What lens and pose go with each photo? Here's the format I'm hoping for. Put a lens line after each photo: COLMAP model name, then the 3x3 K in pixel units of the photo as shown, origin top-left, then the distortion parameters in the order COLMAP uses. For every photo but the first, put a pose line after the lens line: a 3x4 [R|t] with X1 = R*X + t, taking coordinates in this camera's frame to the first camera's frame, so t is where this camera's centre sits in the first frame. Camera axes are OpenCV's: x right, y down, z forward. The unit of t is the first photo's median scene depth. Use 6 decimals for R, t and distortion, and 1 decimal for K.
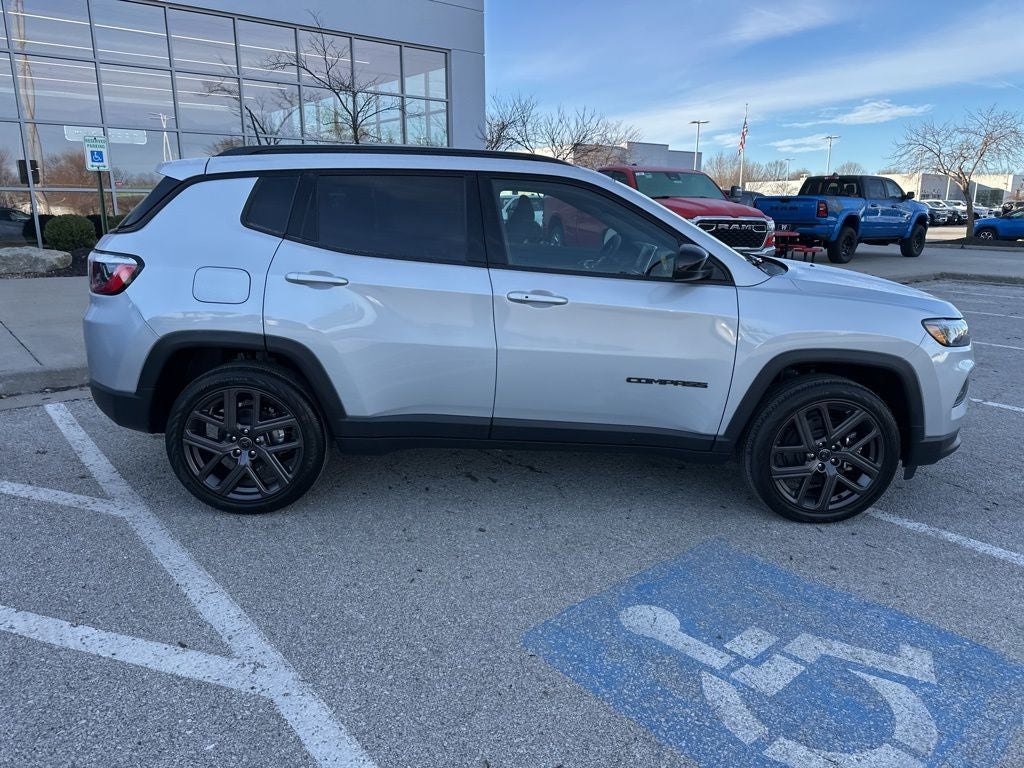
lens RADIAL K [[719.6, 0, 509.5], [0, 719.6, 375.0], [0, 0, 1]] dist [0.037290, -0.041691]
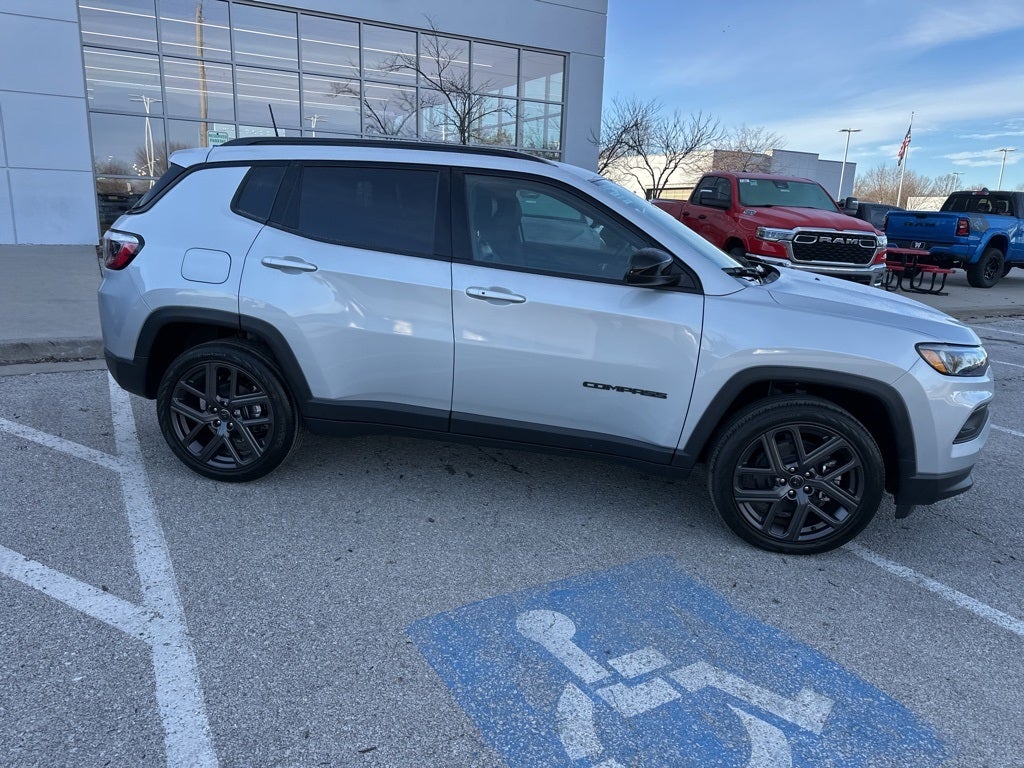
lens RADIAL K [[720.2, 0, 508.2], [0, 720.2, 381.2], [0, 0, 1]] dist [0.037130, -0.044734]
pose [[0.981583, 0.077734, -0.174506, 0.229163], [-0.077441, 0.996961, 0.008498, 0.002860], [0.174636, 0.005173, 0.984619, 0.019139]]
